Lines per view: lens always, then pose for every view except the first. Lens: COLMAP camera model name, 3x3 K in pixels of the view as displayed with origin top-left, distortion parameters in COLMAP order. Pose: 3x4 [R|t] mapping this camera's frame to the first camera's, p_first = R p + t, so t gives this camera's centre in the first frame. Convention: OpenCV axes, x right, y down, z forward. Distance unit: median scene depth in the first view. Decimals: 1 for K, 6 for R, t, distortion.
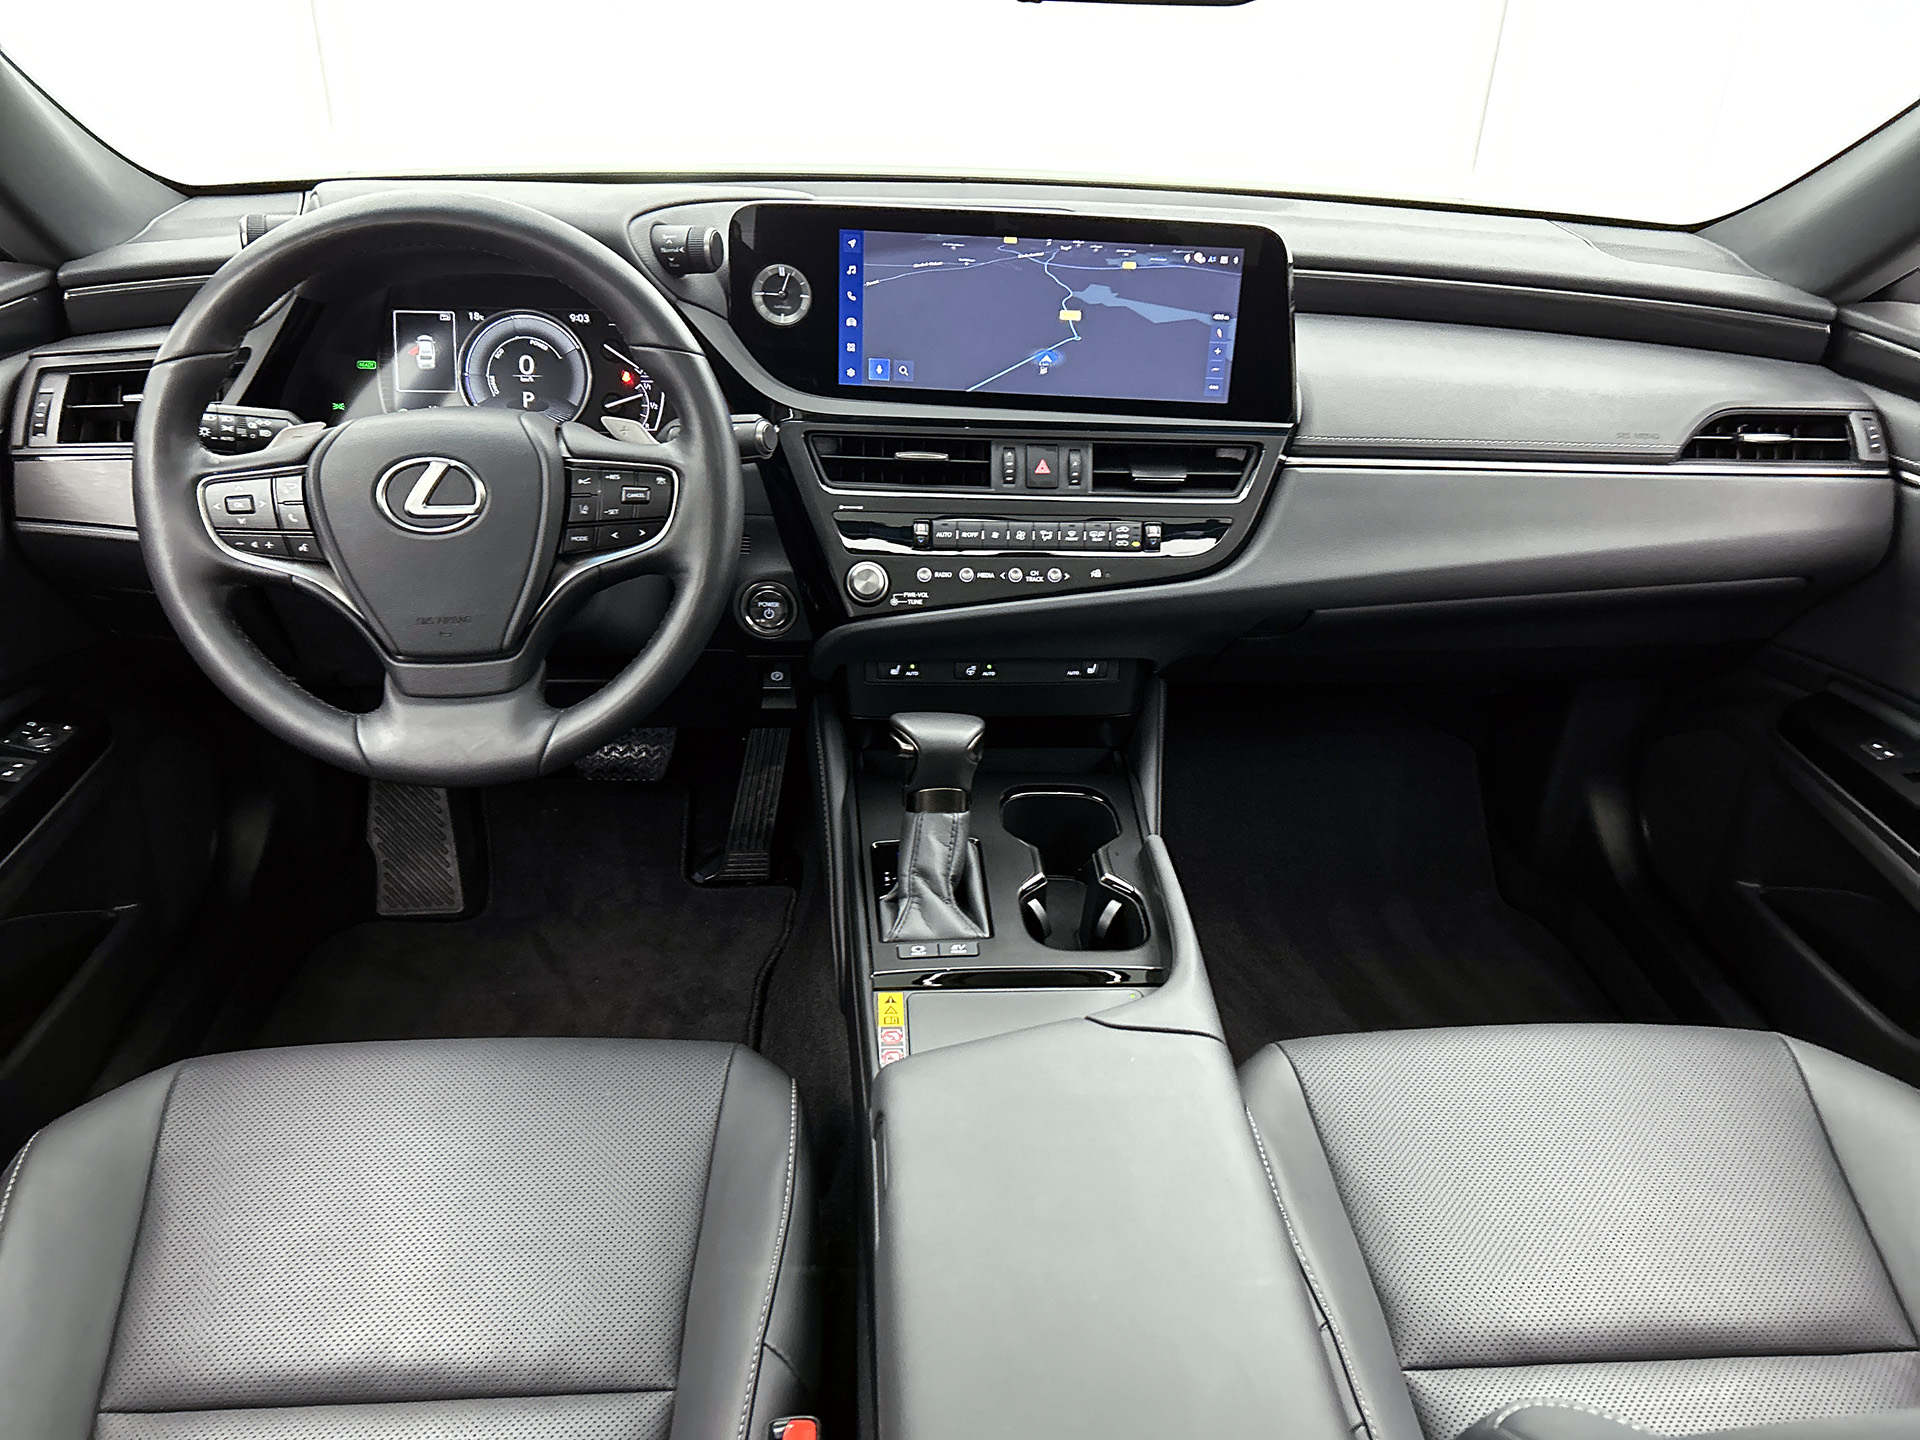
lens RADIAL K [[1471.5, 0, 960.0], [0, 1471.5, 720.0], [0, 0, 1]] dist [0.050632, -0.075689]
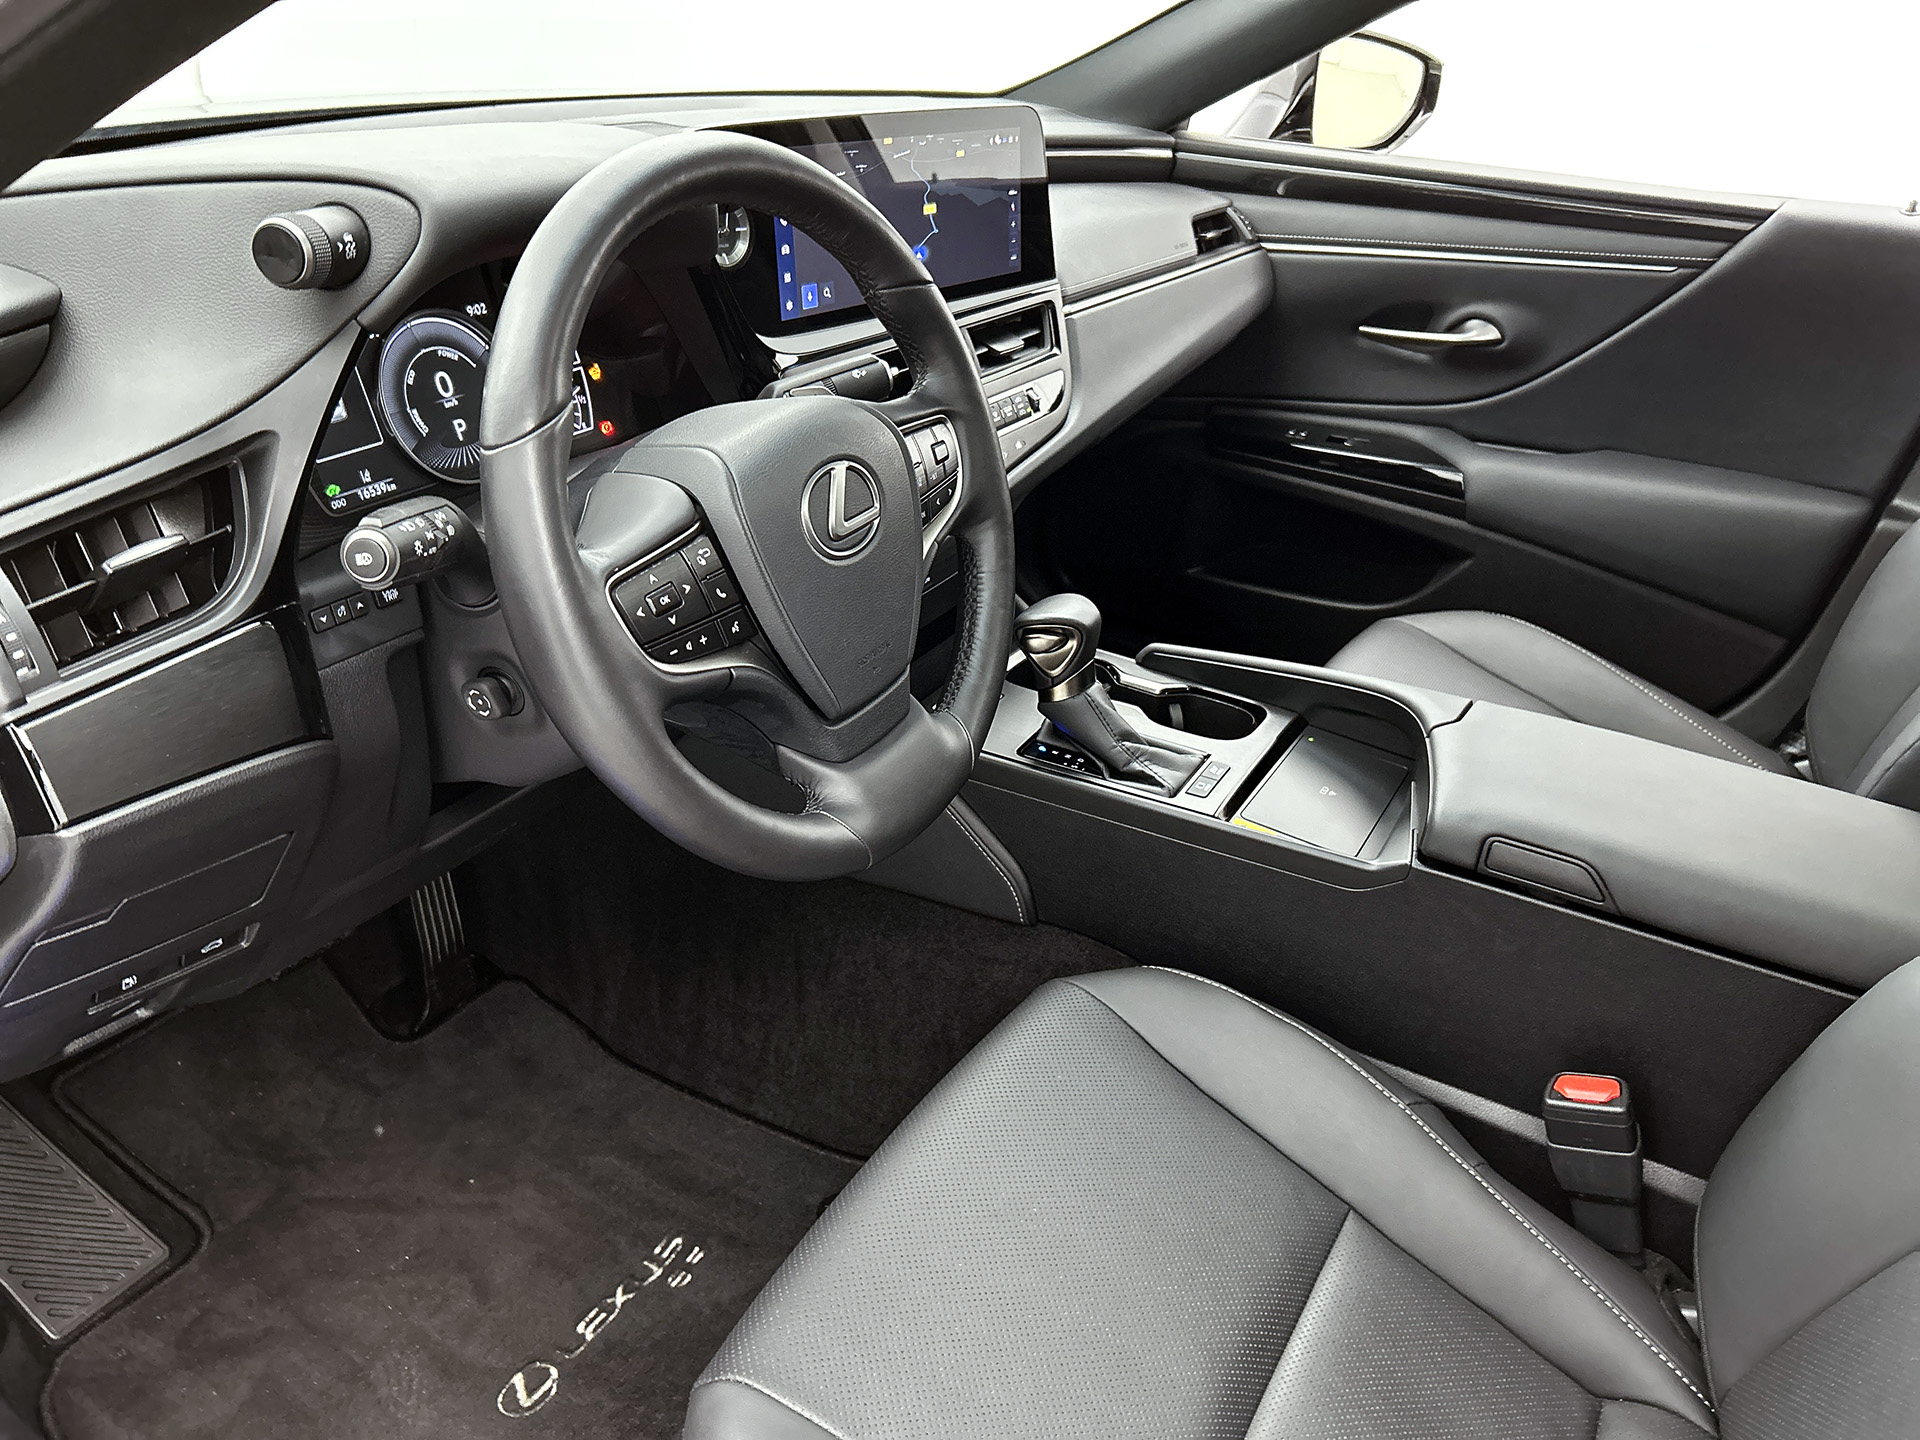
lens RADIAL K [[1451.7, 0, 960.0], [0, 1451.7, 720.0], [0, 0, 1]] dist [-0.006989, -0.007837]
pose [[0.553634, -0.392180, 0.734632, -0.780717], [0.349213, 0.910189, 0.222726, -0.165920], [-0.756002, 0.133234, 0.640866, 0.381159]]
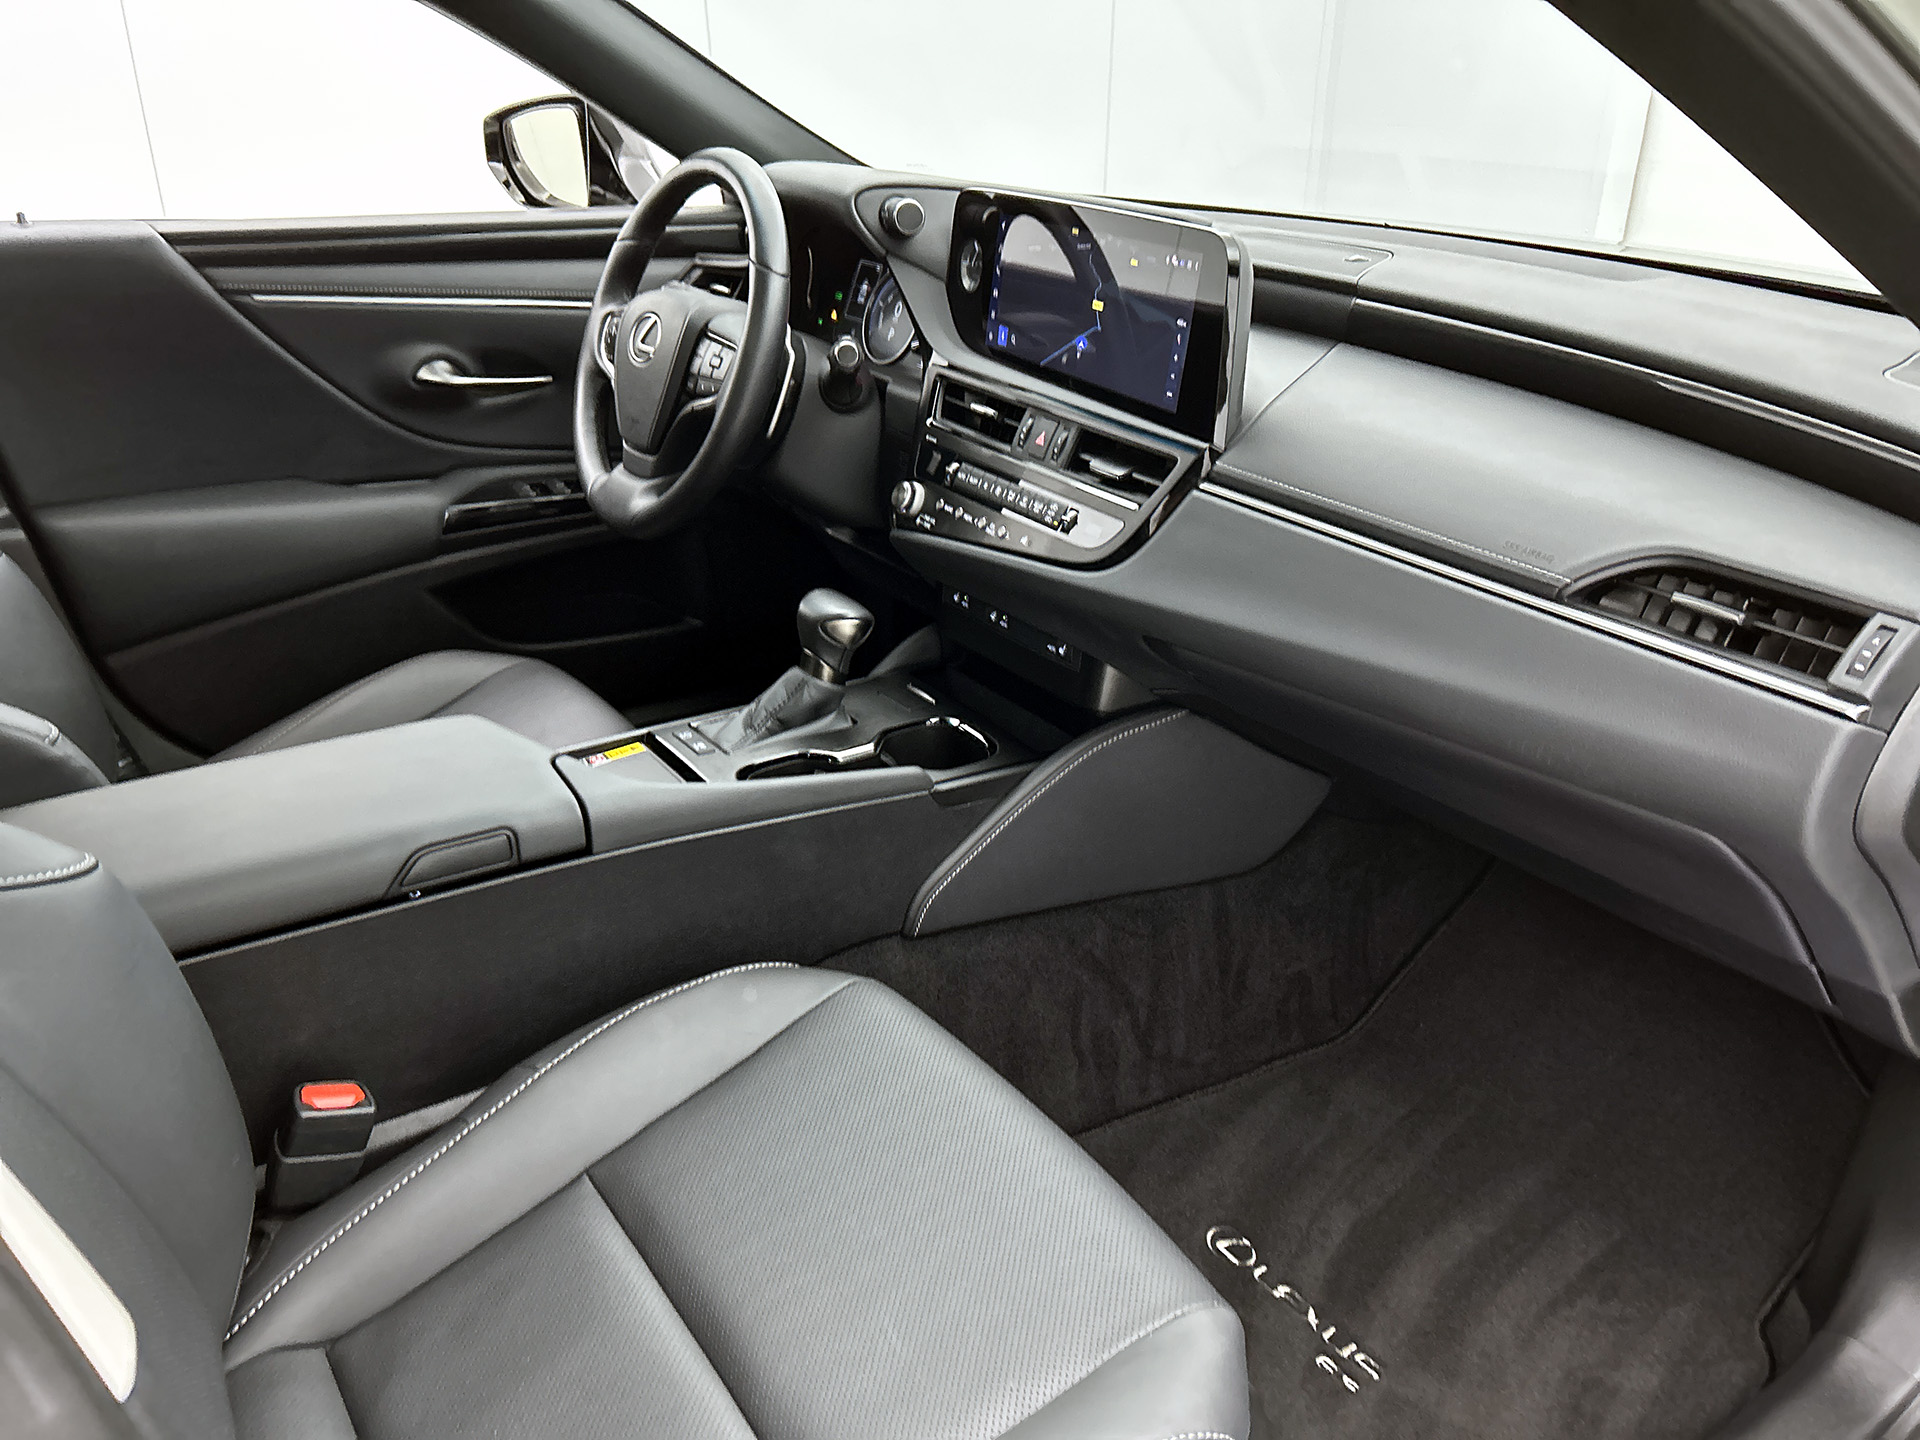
lens RADIAL K [[1471.5, 0, 960.0], [0, 1471.5, 720.0], [0, 0, 1]] dist [0.050632, -0.075689]
pose [[0.520448, 0.333608, -0.786028, 0.941121], [-0.410173, 0.905038, 0.112533, -0.082045], [0.748927, 0.263840, 0.607862, 0.353236]]
